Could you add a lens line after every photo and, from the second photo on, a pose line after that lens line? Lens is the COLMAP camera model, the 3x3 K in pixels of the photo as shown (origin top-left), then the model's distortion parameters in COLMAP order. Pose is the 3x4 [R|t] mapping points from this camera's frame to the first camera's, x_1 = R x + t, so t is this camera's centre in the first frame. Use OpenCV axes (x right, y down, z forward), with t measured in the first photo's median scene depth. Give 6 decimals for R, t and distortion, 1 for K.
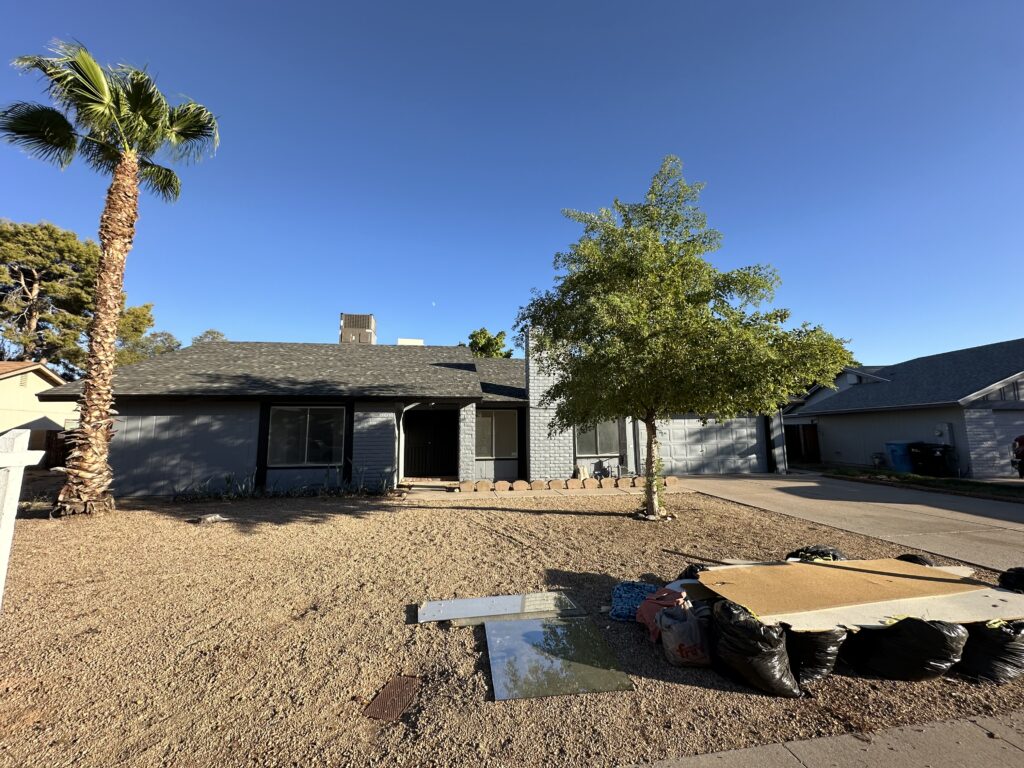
lens RADIAL K [[410.4, 0, 512.0], [0, 410.4, 384.0], [0, 0, 1]] dist [-0.000544, 0.000502]
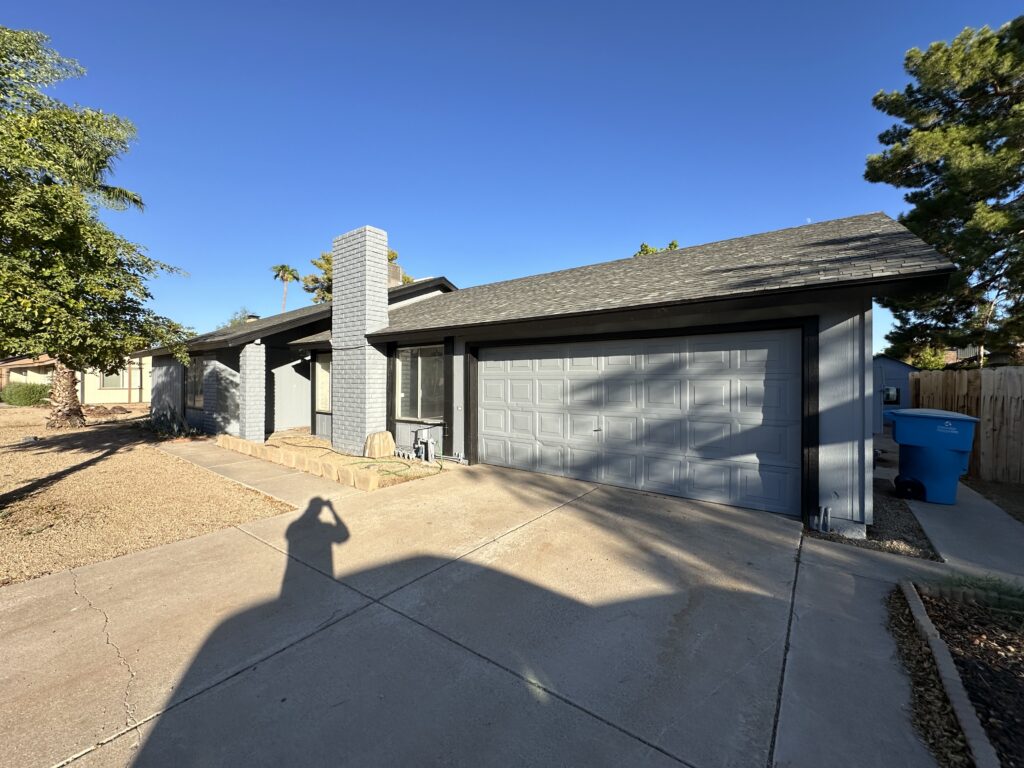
lens RADIAL K [[410.4, 0, 512.0], [0, 410.4, 384.0], [0, 0, 1]] dist [-0.000544, 0.000502]
pose [[0.674386, 0.019805, -0.738113, 0.711722], [0.080374, 0.991731, 0.100045, 0.064885], [0.733991, -0.126794, 0.667218, 0.641241]]
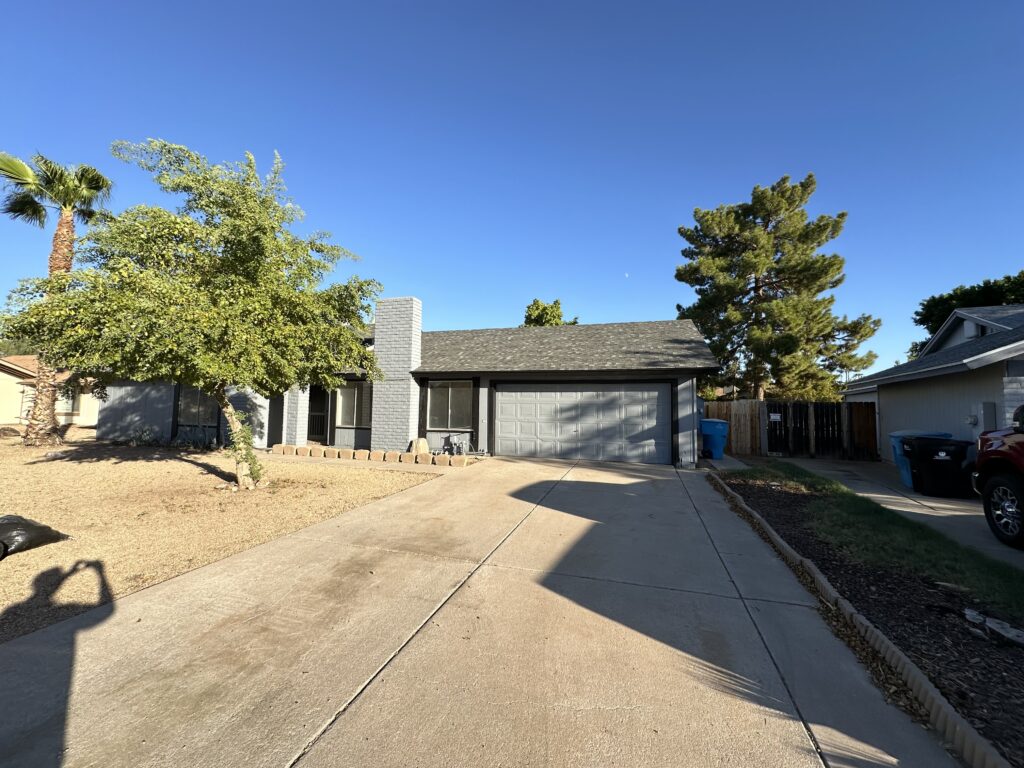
lens RADIAL K [[399.2, 0, 516.8], [0, 399.2, 382.8], [0, 0, 1]] dist [-0.011176, 0.000124]
pose [[0.884526, -0.003752, -0.466475, 0.717531], [0.034183, 0.997801, 0.056792, 0.022232], [0.465236, -0.066179, 0.882709, 0.271074]]
